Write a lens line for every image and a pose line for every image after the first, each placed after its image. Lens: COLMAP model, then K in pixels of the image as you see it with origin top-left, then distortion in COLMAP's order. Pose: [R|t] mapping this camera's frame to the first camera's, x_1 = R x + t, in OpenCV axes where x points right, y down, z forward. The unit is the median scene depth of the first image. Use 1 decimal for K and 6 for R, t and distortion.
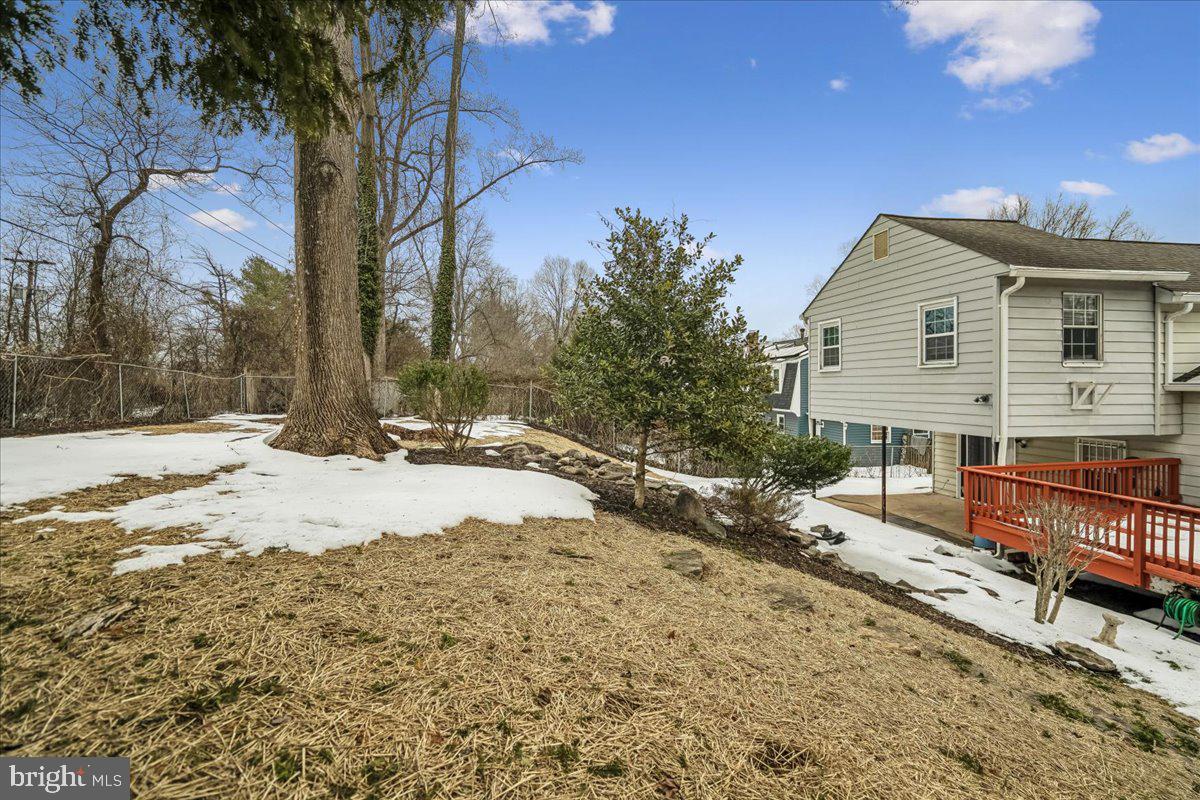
lens RADIAL K [[550.2, 0, 598.7], [0, 550.2, 388.7], [0, 0, 1]] dist [-0.000260, -0.000097]
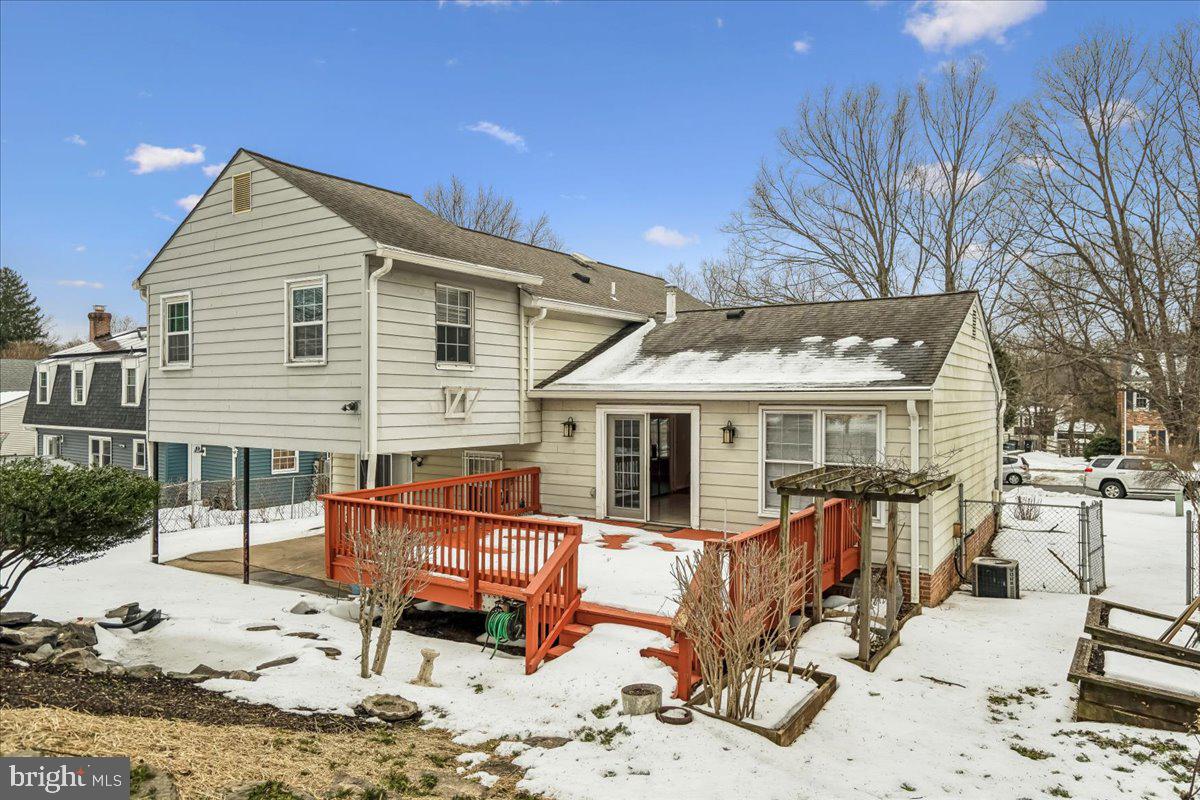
lens RADIAL K [[771.6, 0, 600.0], [0, 771.6, 400.0], [0, 0, 1]] dist [0.003265, -0.001725]
pose [[0.688883, 0.001984, 0.724870, 0.139166], [0.000468, 0.999995, -0.003181, 0.012633], [-0.724872, 0.002530, 0.688879, -0.025414]]
